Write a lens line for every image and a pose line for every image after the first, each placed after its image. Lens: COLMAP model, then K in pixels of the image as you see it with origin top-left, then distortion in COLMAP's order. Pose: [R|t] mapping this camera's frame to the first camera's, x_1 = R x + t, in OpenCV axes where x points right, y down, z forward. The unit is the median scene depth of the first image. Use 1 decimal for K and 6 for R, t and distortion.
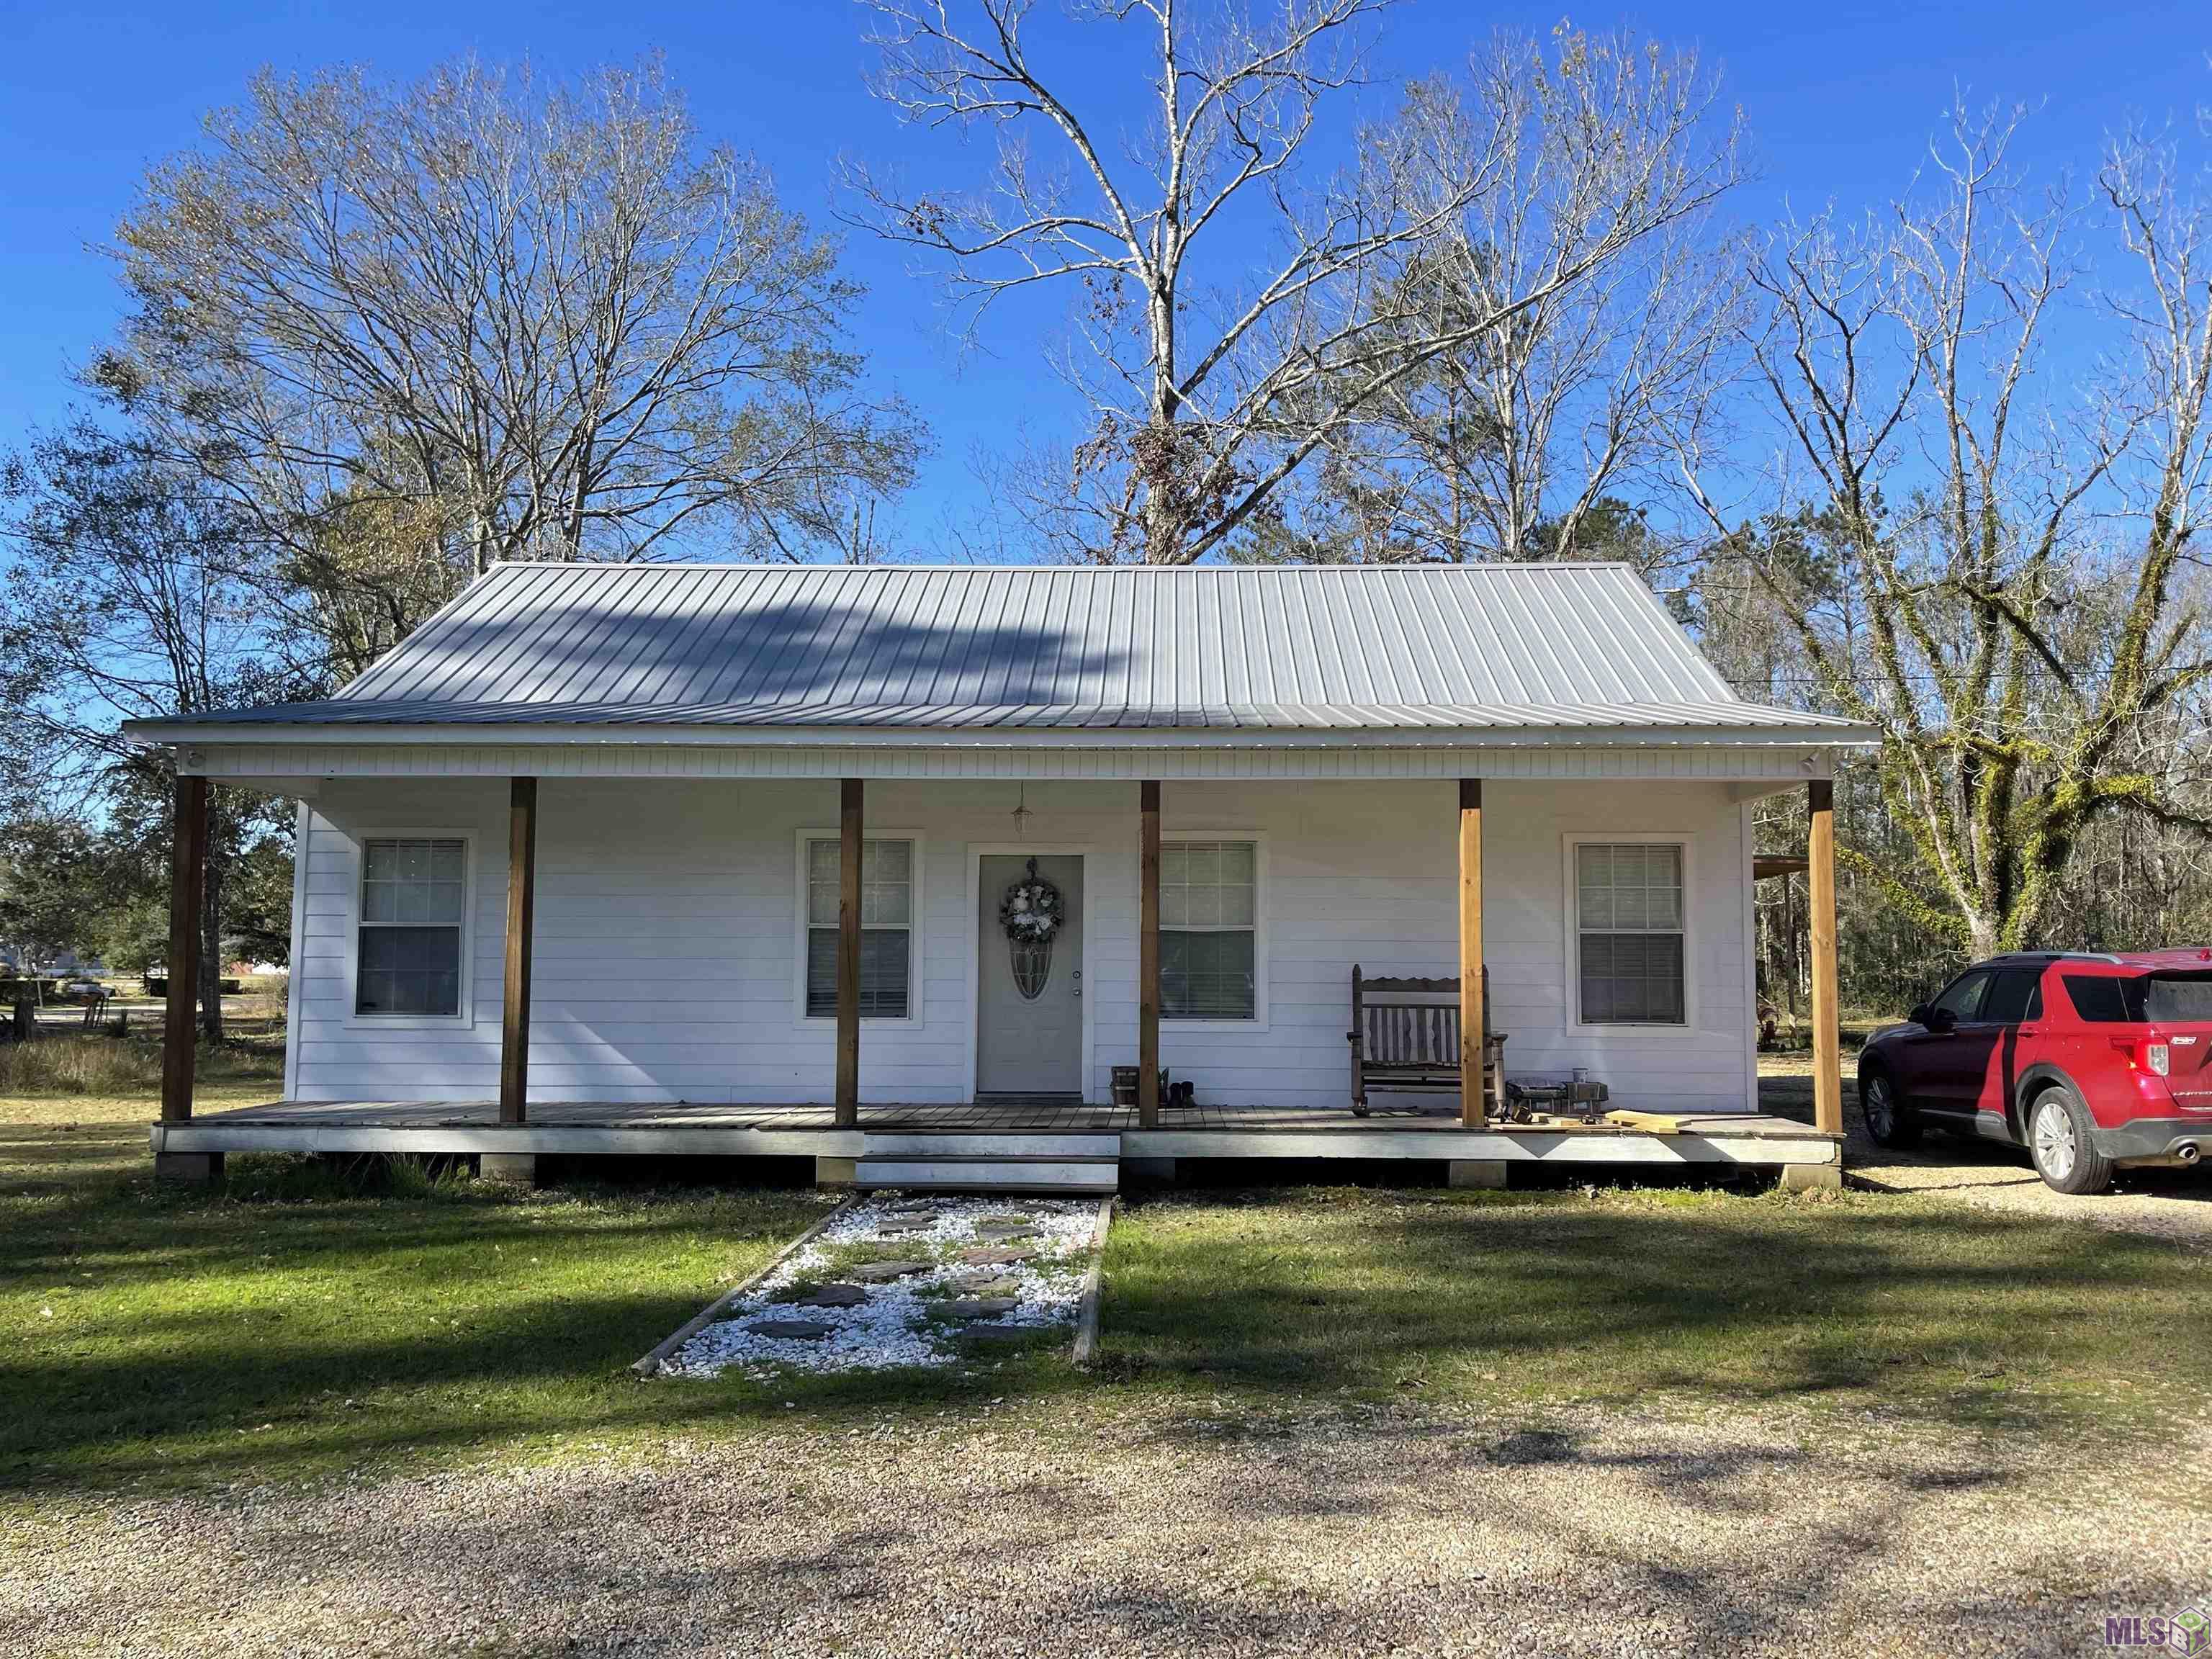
lens RADIAL K [[1651.1, 0, 1115.1], [0, 1651.1, 871.5], [0, 0, 1]] dist [0.062536, -0.076520]
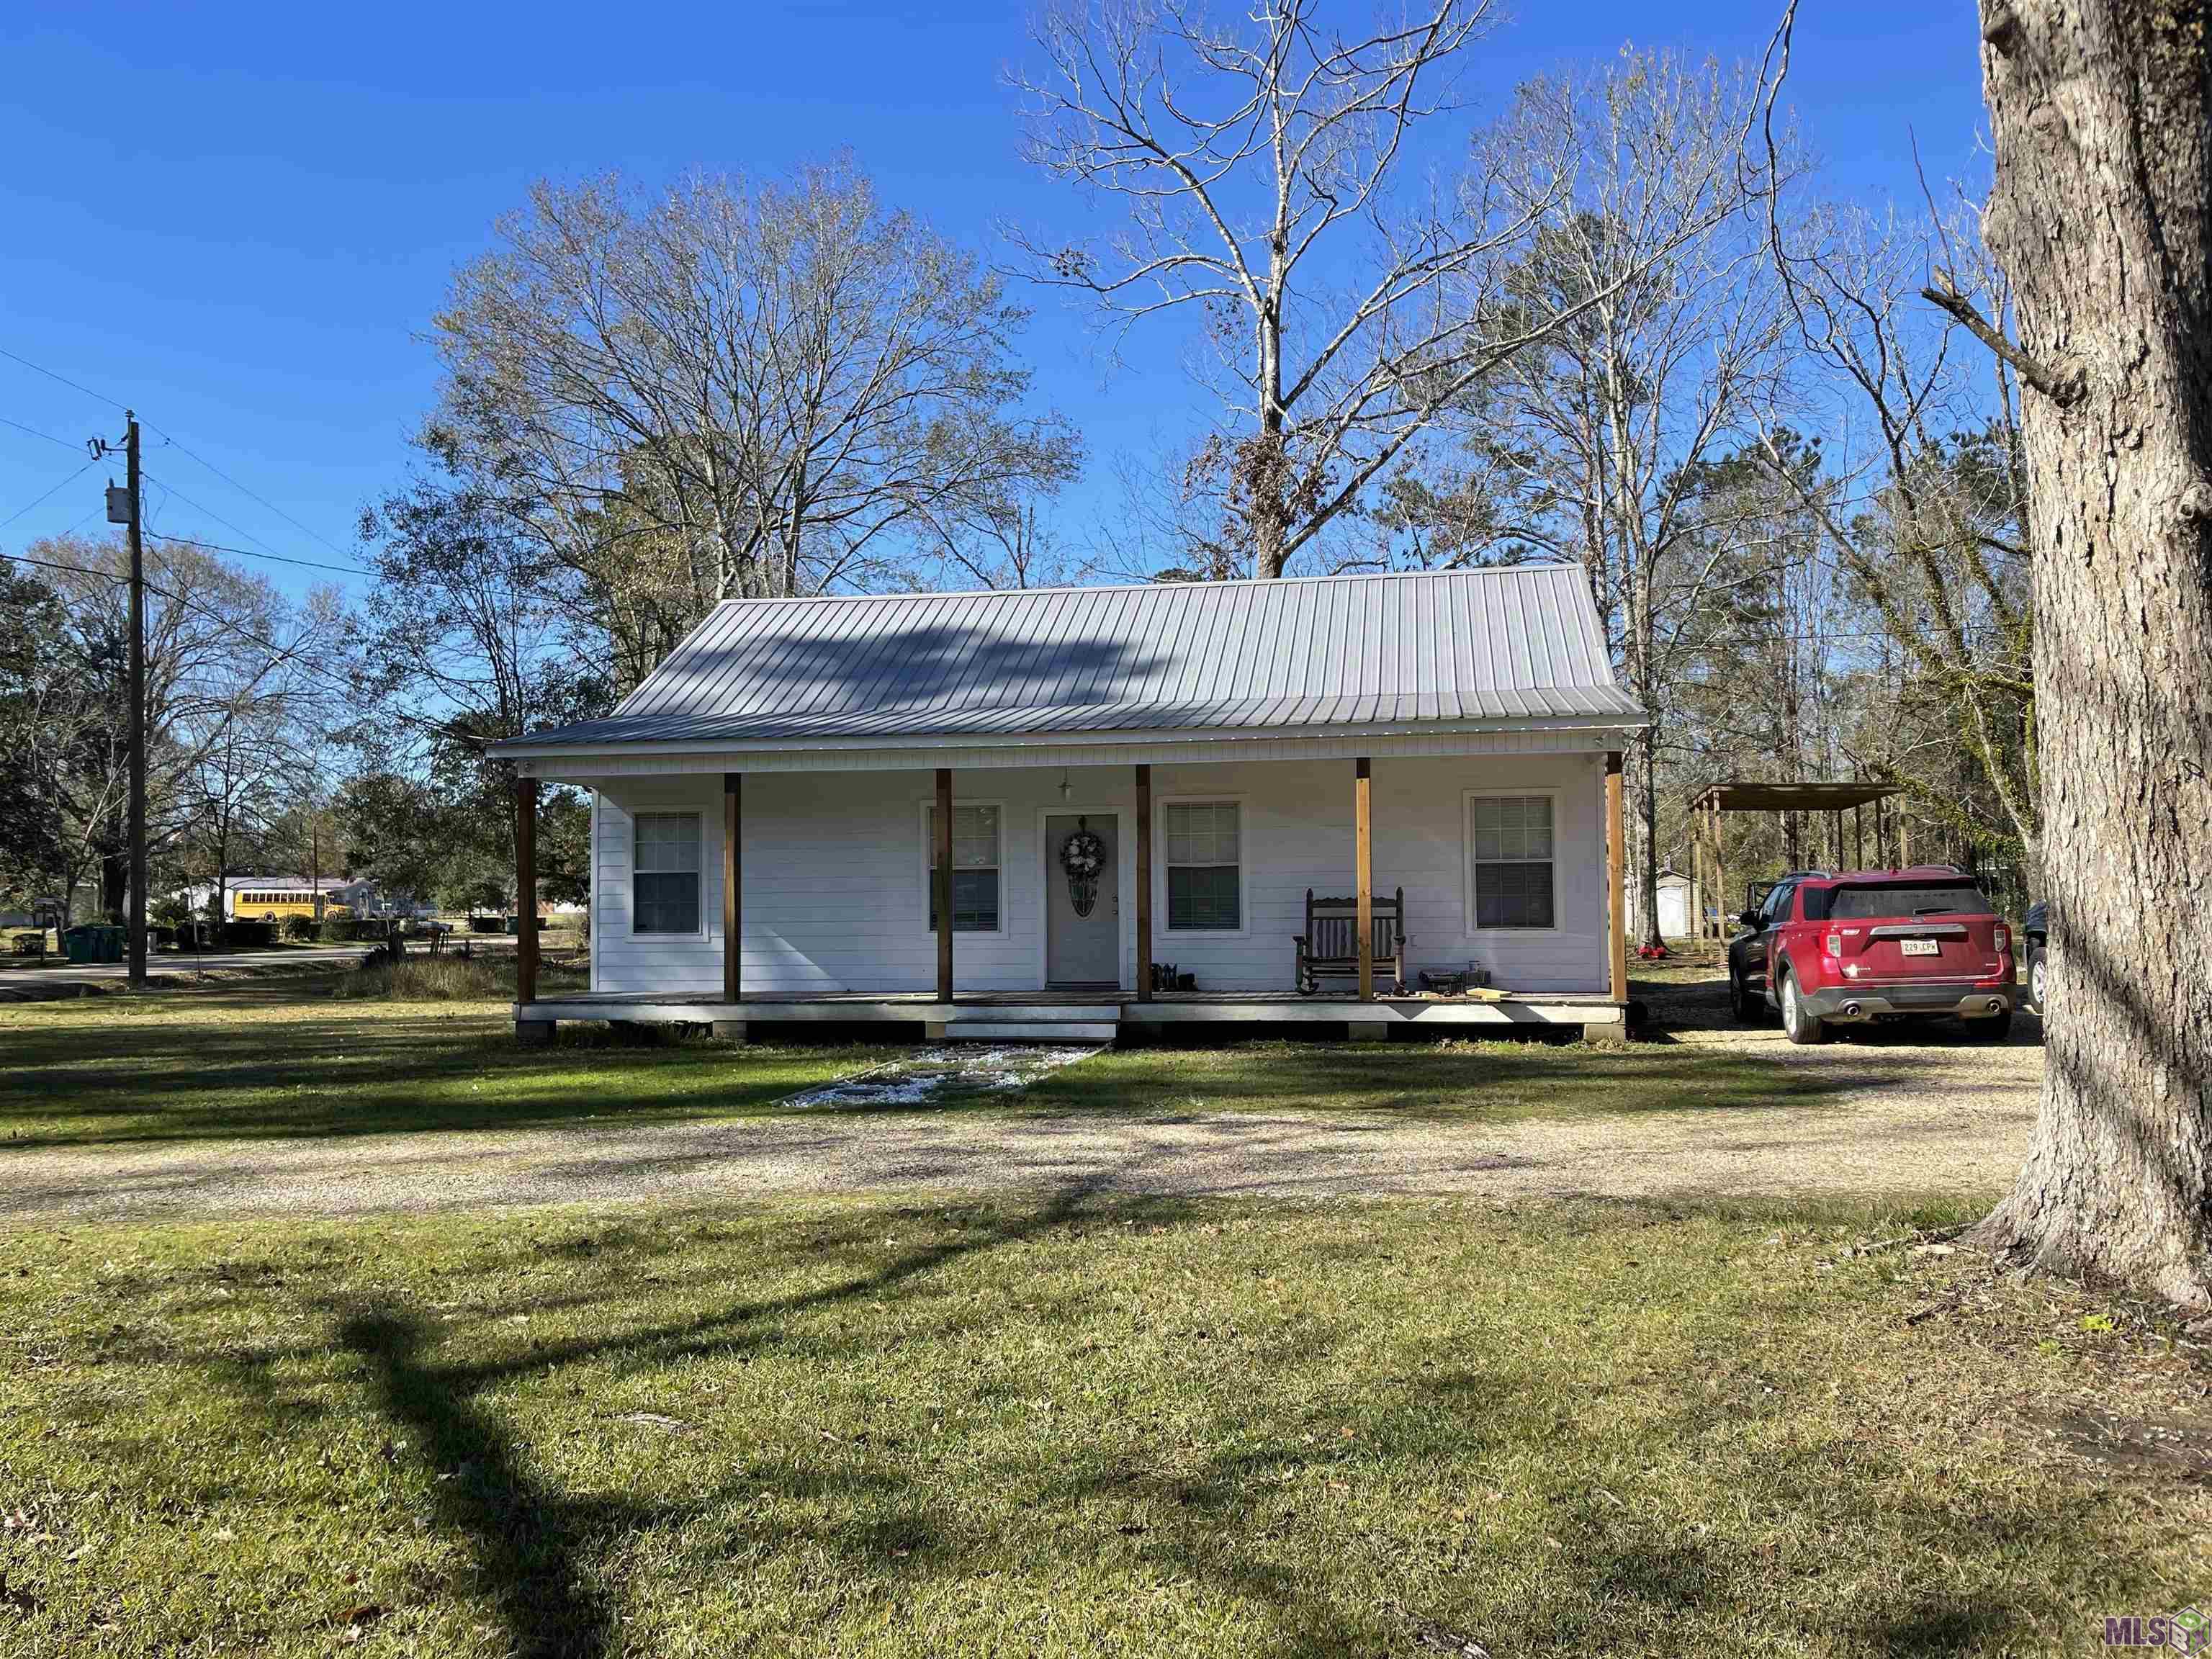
lens RADIAL K [[1651.1, 0, 1115.1], [0, 1651.1, 871.5], [0, 0, 1]] dist [0.062536, -0.076520]
pose [[0.988543, -0.017696, -0.149901, 0.159870], [0.024019, 0.998892, 0.040473, -0.015284], [0.149019, -0.043610, 0.987872, -0.330333]]
